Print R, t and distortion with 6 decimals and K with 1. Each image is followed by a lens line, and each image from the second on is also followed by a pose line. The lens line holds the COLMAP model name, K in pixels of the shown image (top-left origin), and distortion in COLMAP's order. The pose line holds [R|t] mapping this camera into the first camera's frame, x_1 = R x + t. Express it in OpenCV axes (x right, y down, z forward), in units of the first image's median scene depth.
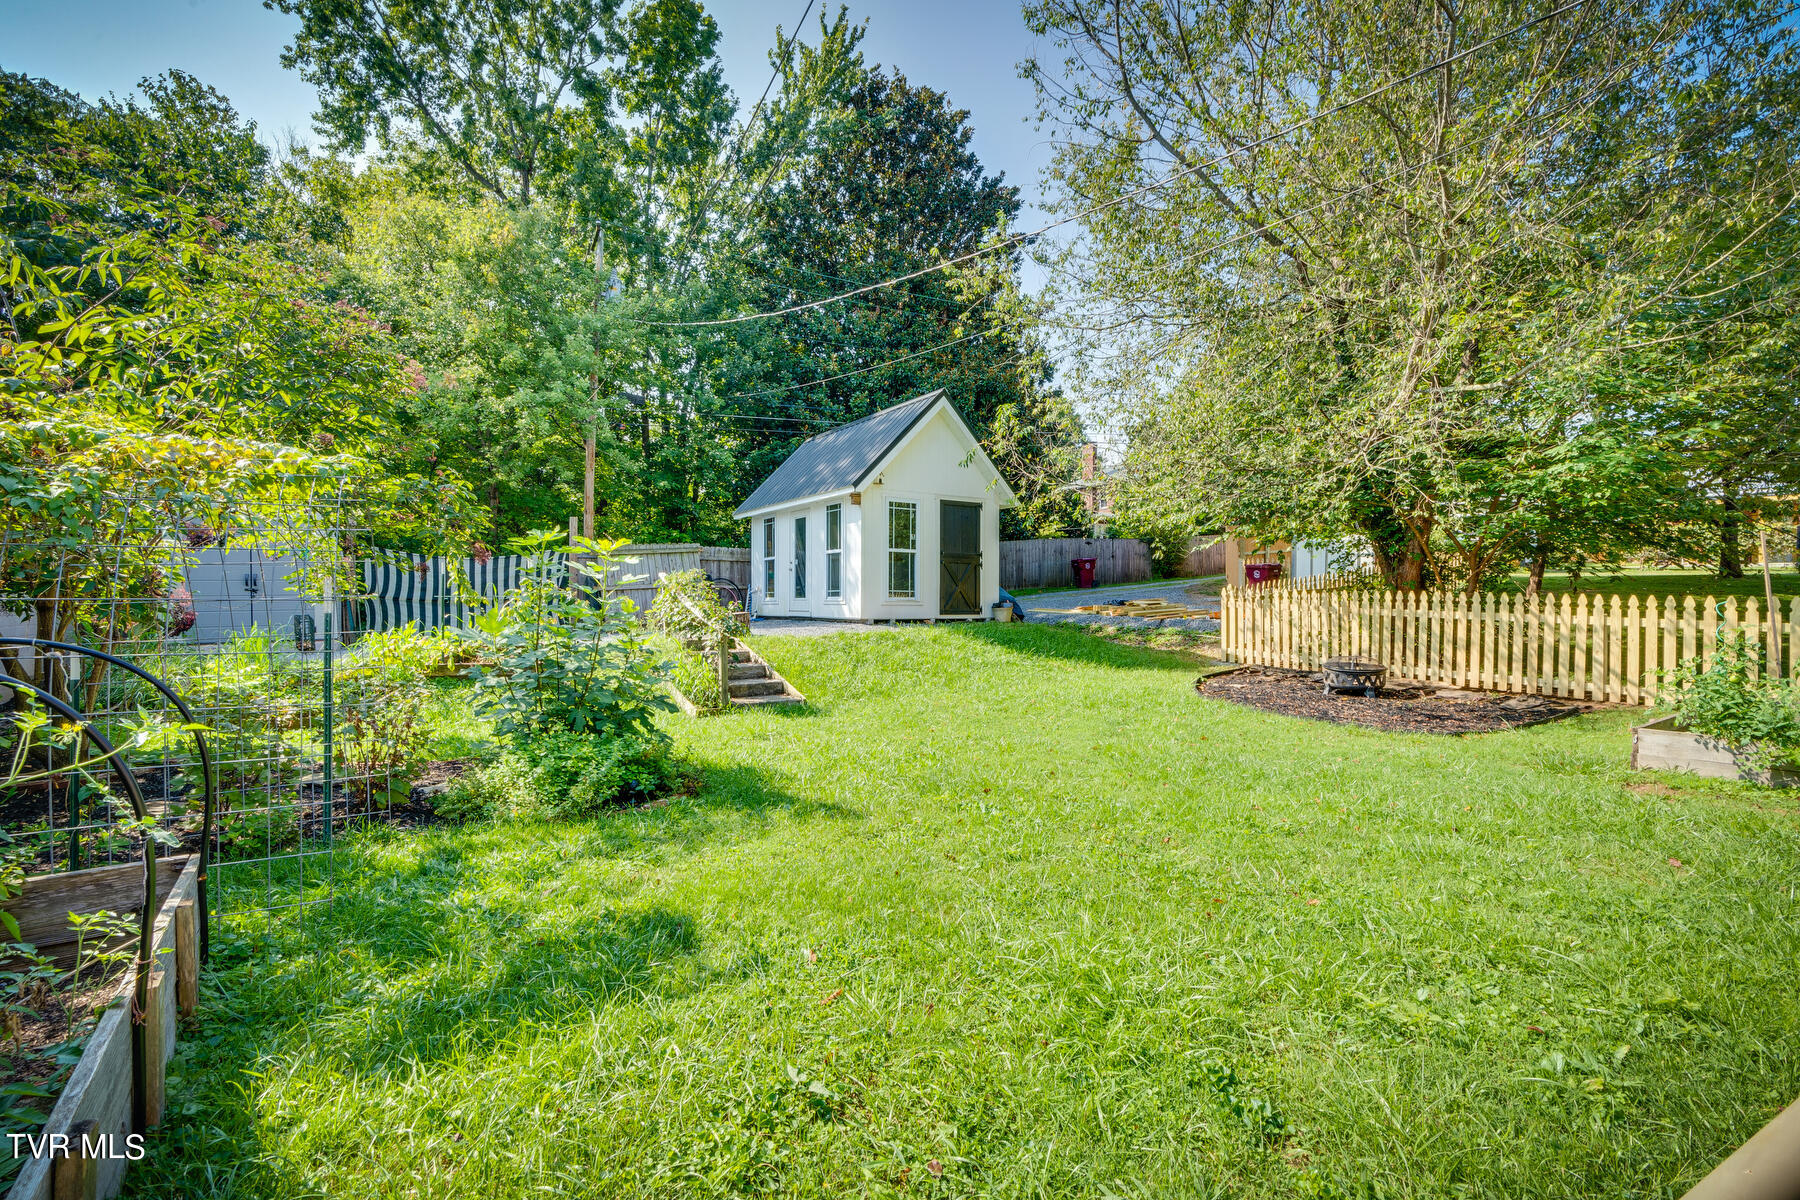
lens RADIAL K [[819.8, 0, 899.9], [0, 819.8, 604.5], [0, 0, 1]] dist [-0.014458, 0.000215]
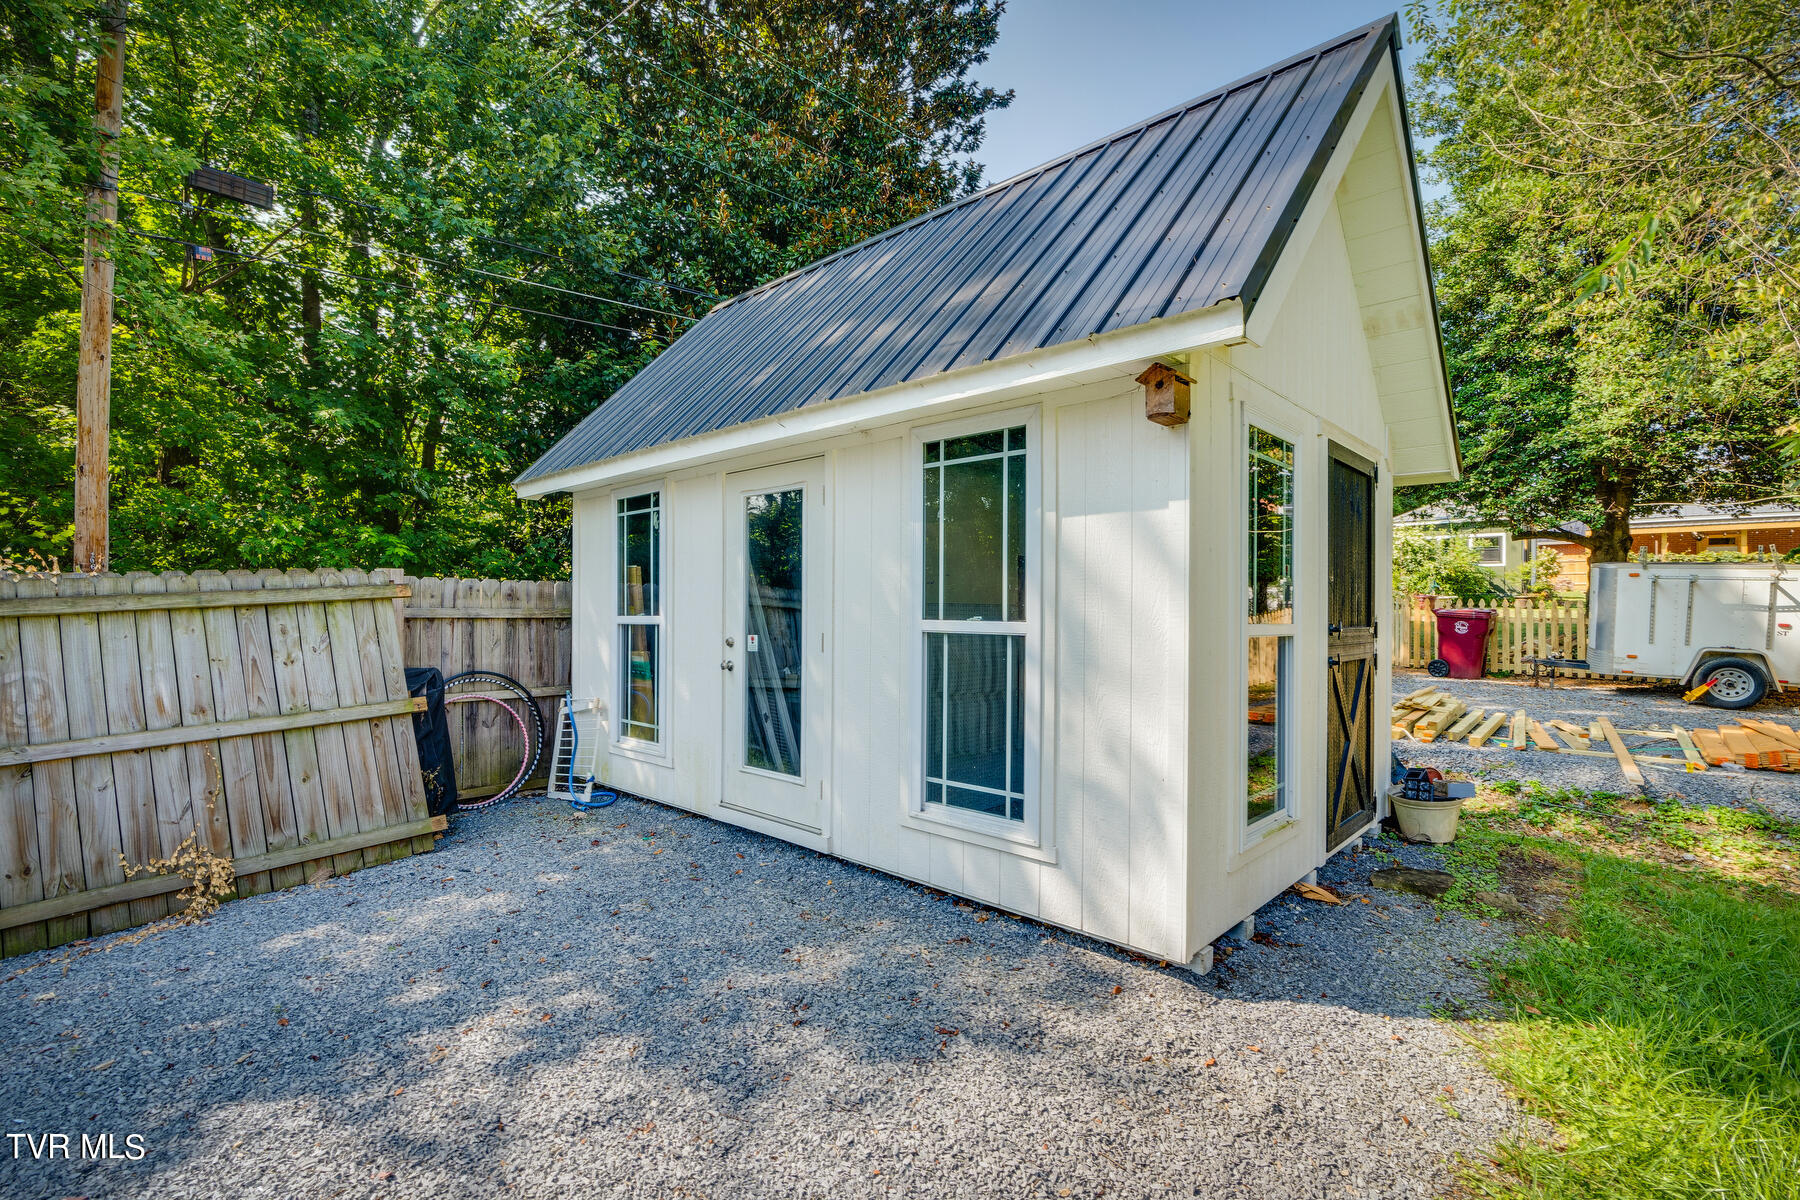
lens RADIAL K [[819.8, 0, 901.6], [0, 819.8, 595.5], [0, 0, 1]] dist [-0.014458, 0.000215]
pose [[0.967392, 0.005737, 0.253217, -0.135816], [-0.002132, 0.999892, -0.014508, -0.058333], [-0.253273, 0.013495, 0.967301, 0.637314]]
